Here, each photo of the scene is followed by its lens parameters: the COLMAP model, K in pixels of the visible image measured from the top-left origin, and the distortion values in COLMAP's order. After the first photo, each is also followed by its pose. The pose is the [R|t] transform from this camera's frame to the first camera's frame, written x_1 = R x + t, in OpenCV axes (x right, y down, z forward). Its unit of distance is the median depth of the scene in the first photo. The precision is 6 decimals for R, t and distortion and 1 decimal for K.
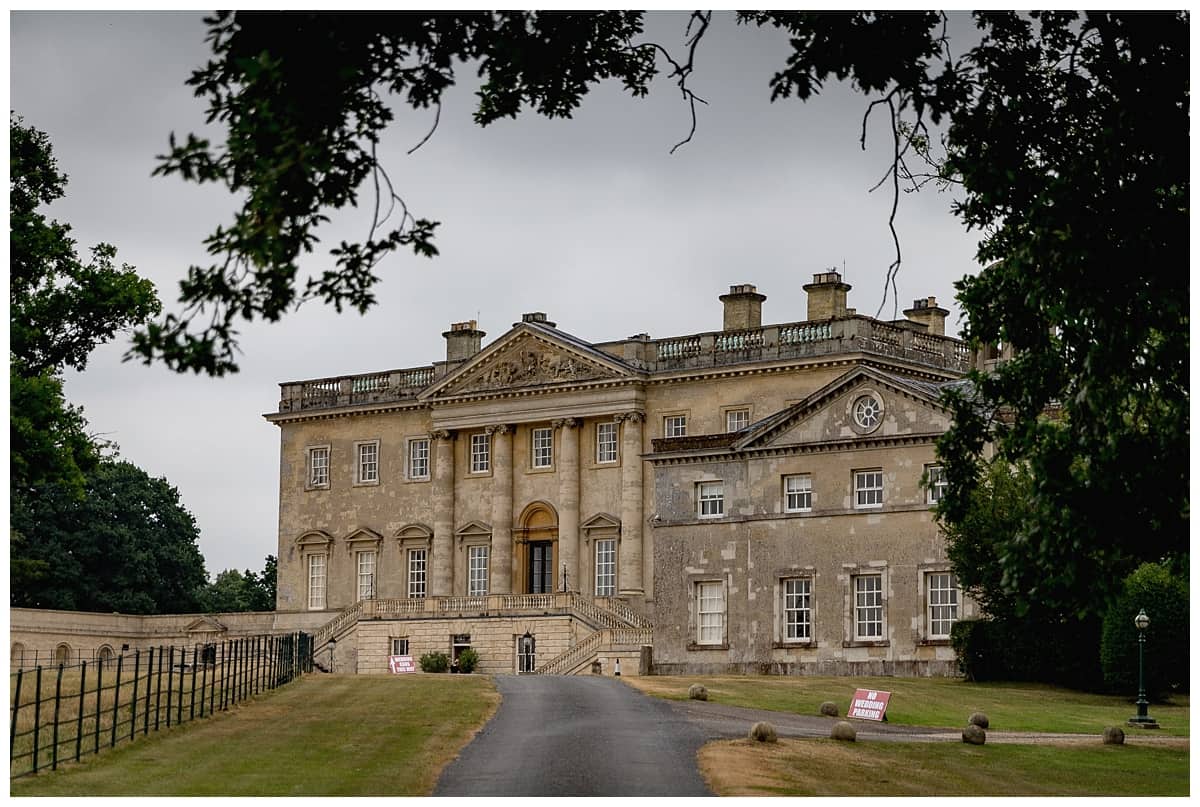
lens RADIAL K [[2591.9, 0, 600.0], [0, 2591.9, 403.5], [0, 0, 1]] dist [0.003150, 0.011370]
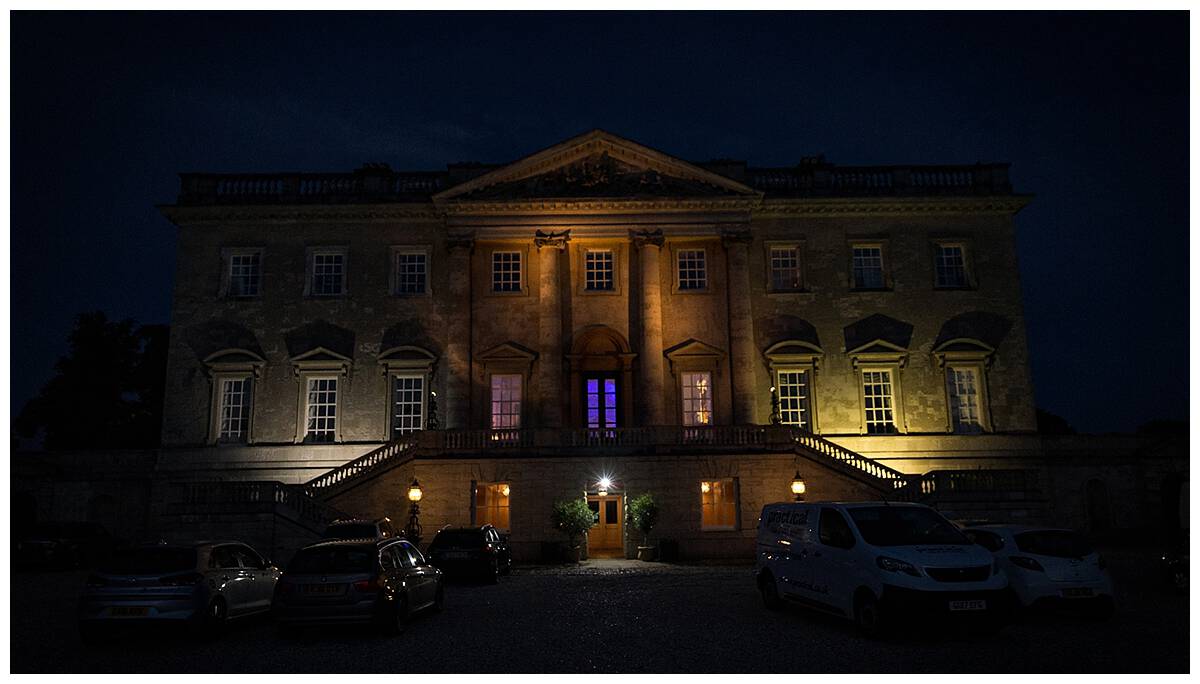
lens RADIAL K [[802.8, 0, 600.0], [0, 802.8, 342.0], [0, 0, 1]] dist [0.007279, 0.001001]
pose [[0.756519, 0.106924, 0.645172, -0.205159], [-0.060634, 0.993762, -0.093597, 0.069812], [-0.651155, 0.031688, 0.758283, 0.801338]]
